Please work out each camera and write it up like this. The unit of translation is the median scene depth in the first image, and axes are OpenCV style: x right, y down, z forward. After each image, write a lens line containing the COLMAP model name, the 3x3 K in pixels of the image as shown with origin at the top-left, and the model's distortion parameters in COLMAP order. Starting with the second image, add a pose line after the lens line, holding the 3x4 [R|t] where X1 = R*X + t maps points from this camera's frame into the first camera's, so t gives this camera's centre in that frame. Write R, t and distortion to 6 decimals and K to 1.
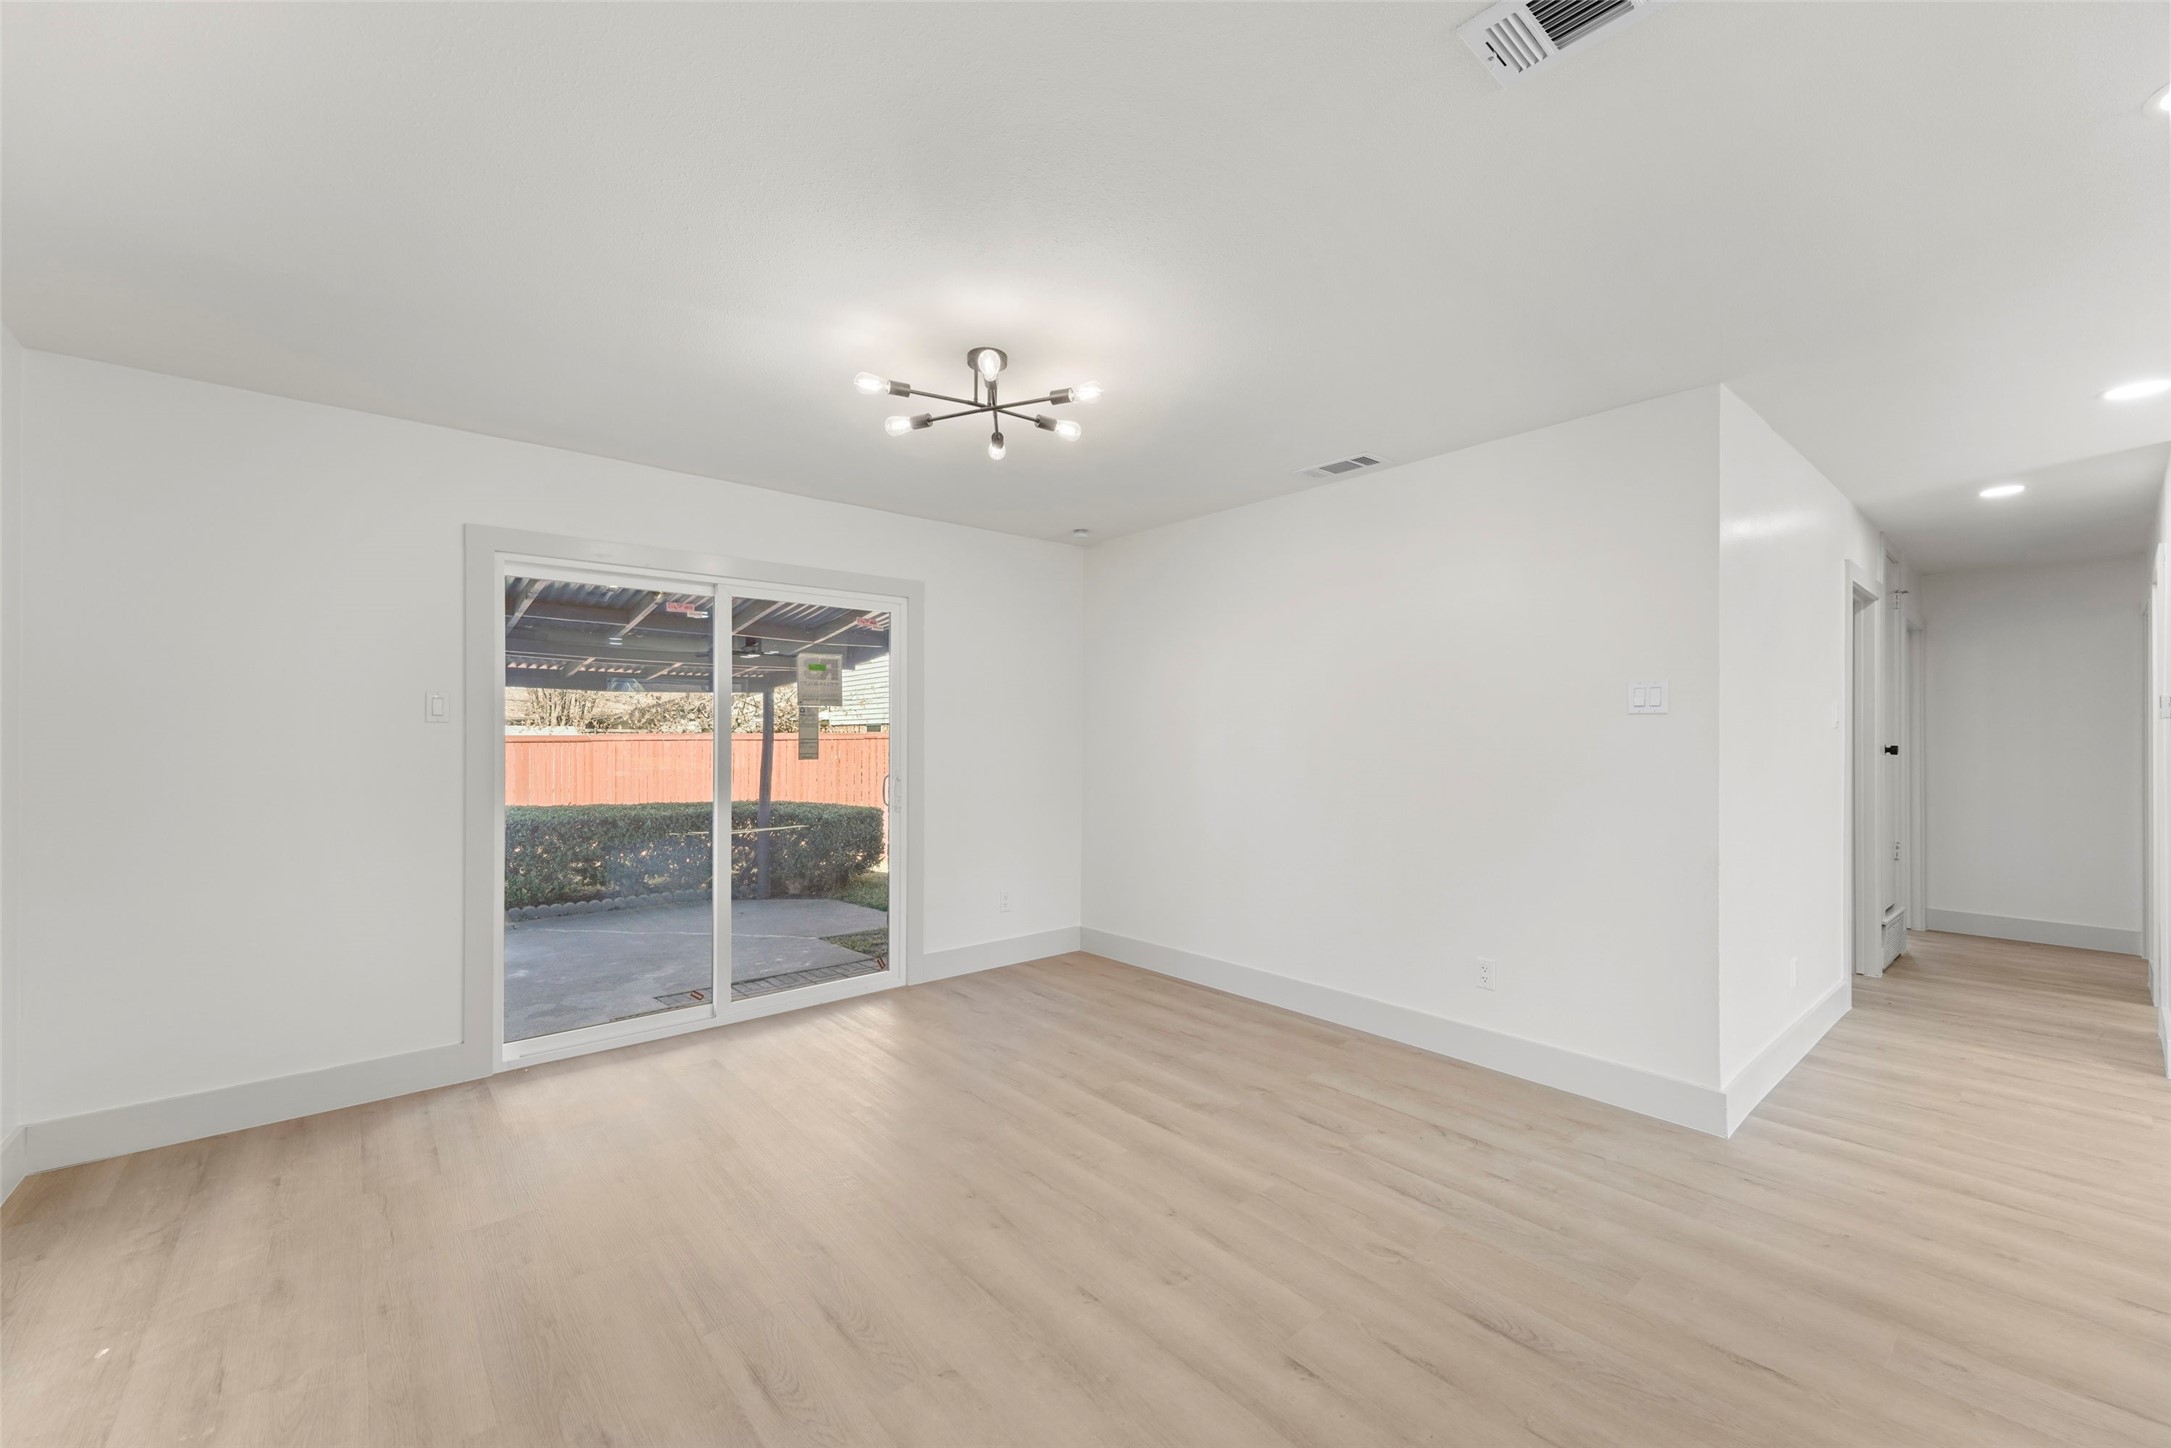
lens RADIAL K [[855.6, 0, 1074.0], [0, 855.6, 736.2], [0, 0, 1]] dist [0.007589, -0.000722]
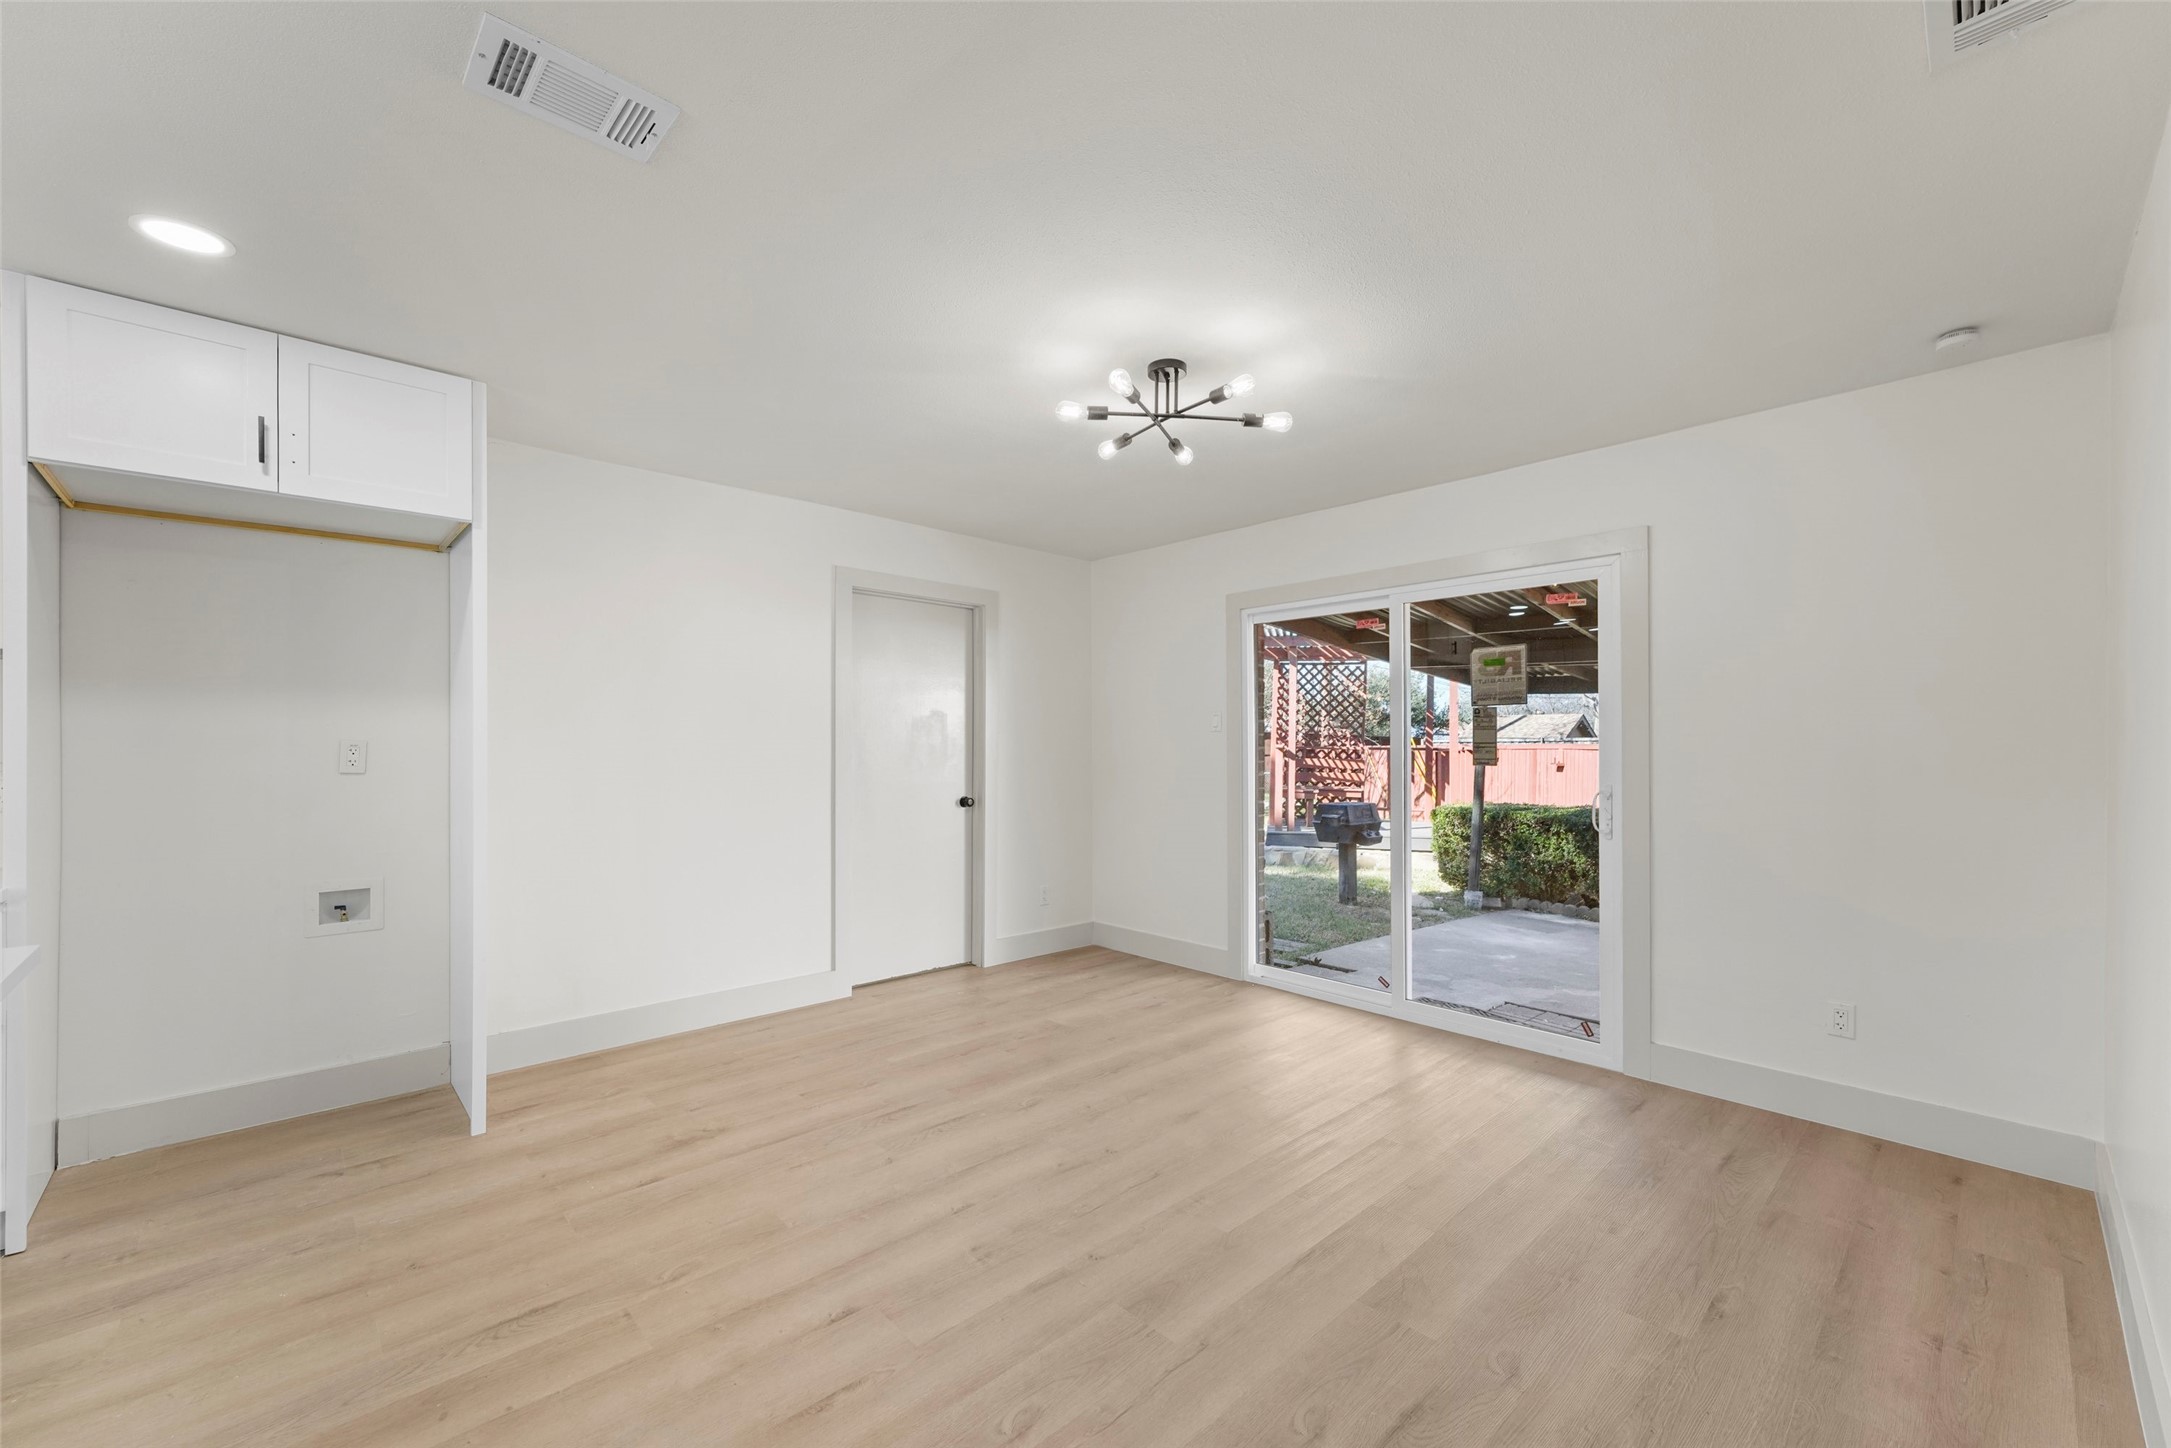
lens RADIAL K [[866.6, 0, 1073.5], [0, 866.6, 743.7], [0, 0, 1]] dist [0.006625, -0.000637]
pose [[0.042135, -0.000923, -0.999112, 0.715686], [-0.000280, 1.000000, -0.000936, 0.006080], [0.999112, 0.000319, 0.042135, 0.646267]]
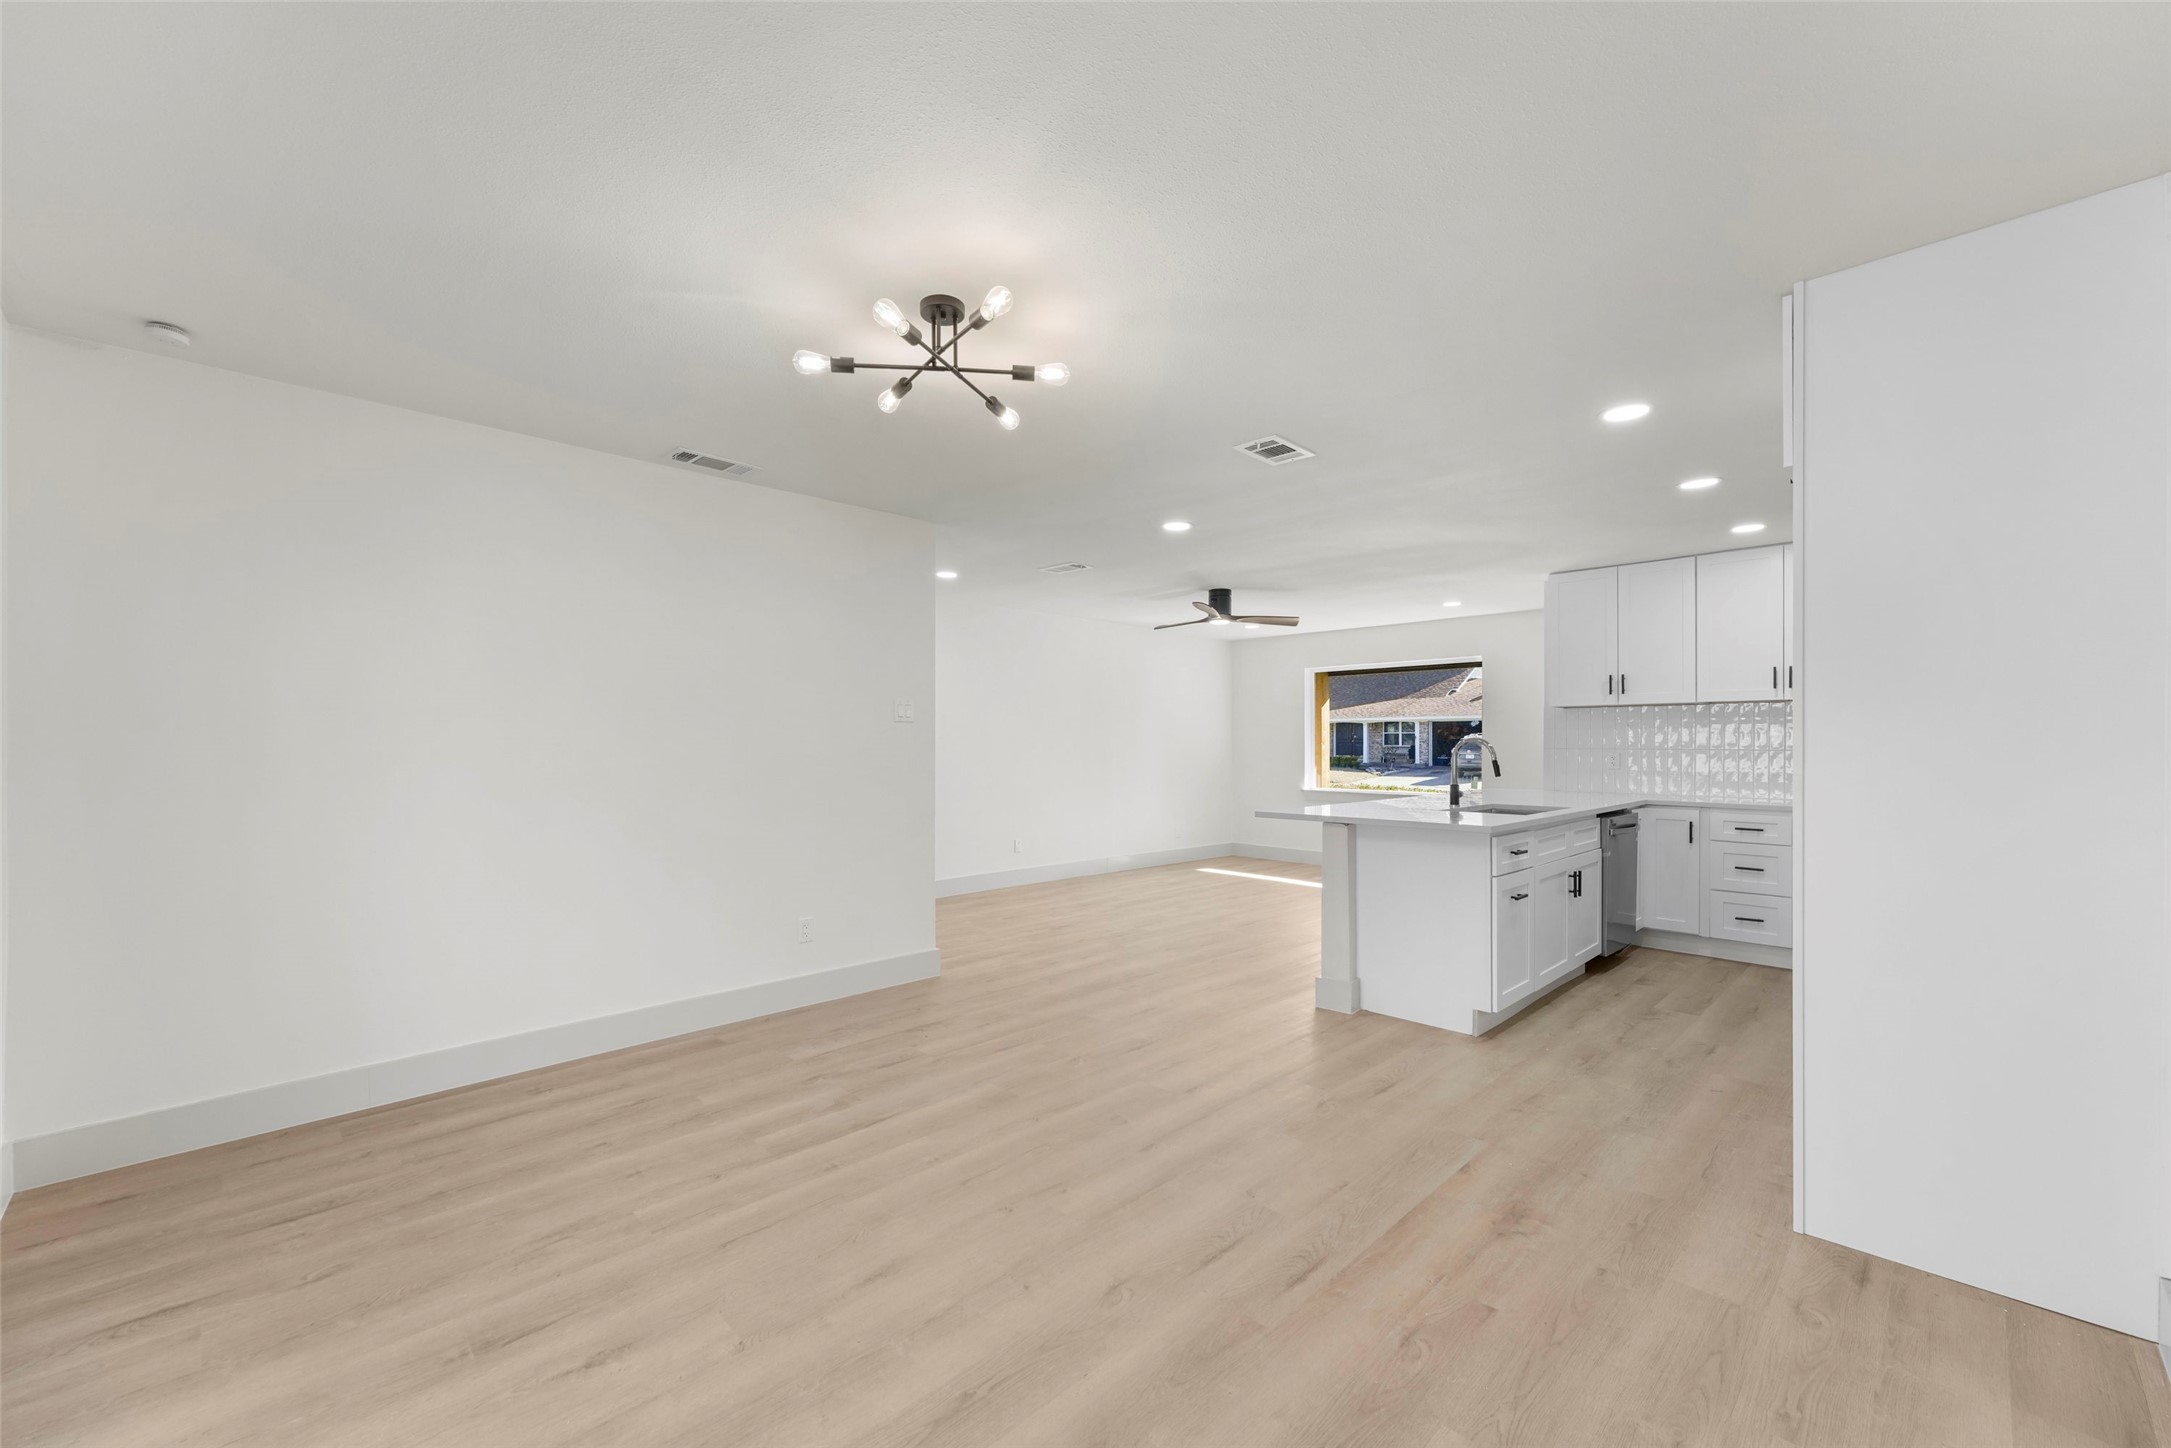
lens RADIAL K [[855.6, 0, 1074.0], [0, 855.6, 736.2], [0, 0, 1]] dist [0.007589, -0.000722]
pose [[-0.066428, 0.004363, 0.997782, -0.775783], [-0.002972, 0.999985, -0.004571, 0.005068], [-0.997787, -0.003269, -0.066414, 0.707745]]
